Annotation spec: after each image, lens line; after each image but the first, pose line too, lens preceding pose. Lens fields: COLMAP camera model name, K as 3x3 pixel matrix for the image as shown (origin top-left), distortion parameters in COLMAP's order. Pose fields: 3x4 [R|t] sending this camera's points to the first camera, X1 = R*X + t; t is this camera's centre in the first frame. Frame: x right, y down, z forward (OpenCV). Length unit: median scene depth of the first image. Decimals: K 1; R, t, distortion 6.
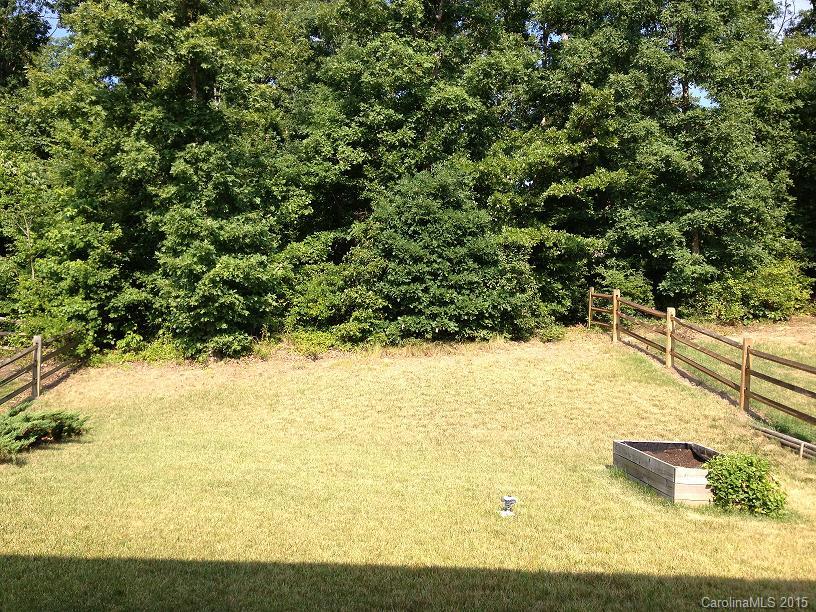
lens RADIAL K [[773.5, 0, 408.0], [0, 773.5, 306.0], [0, 0, 1]] dist [0.130832, -0.224710]
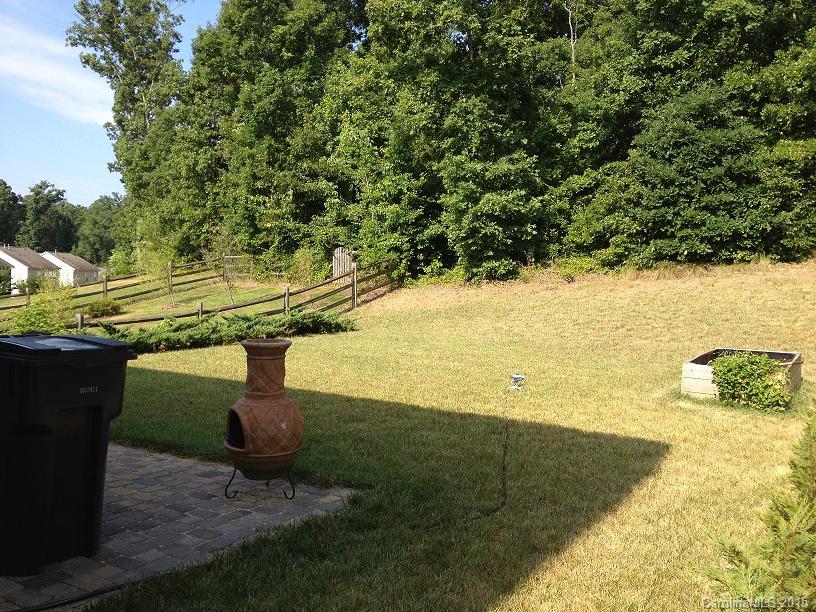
lens RADIAL K [[773.5, 0, 408.0], [0, 773.5, 306.0], [0, 0, 1]] dist [0.130832, -0.224710]
pose [[0.847691, 0.013782, -0.530311, 0.267430], [0.030152, 0.996795, 0.074102, 0.013792], [0.529632, -0.078806, 0.844559, -0.061738]]
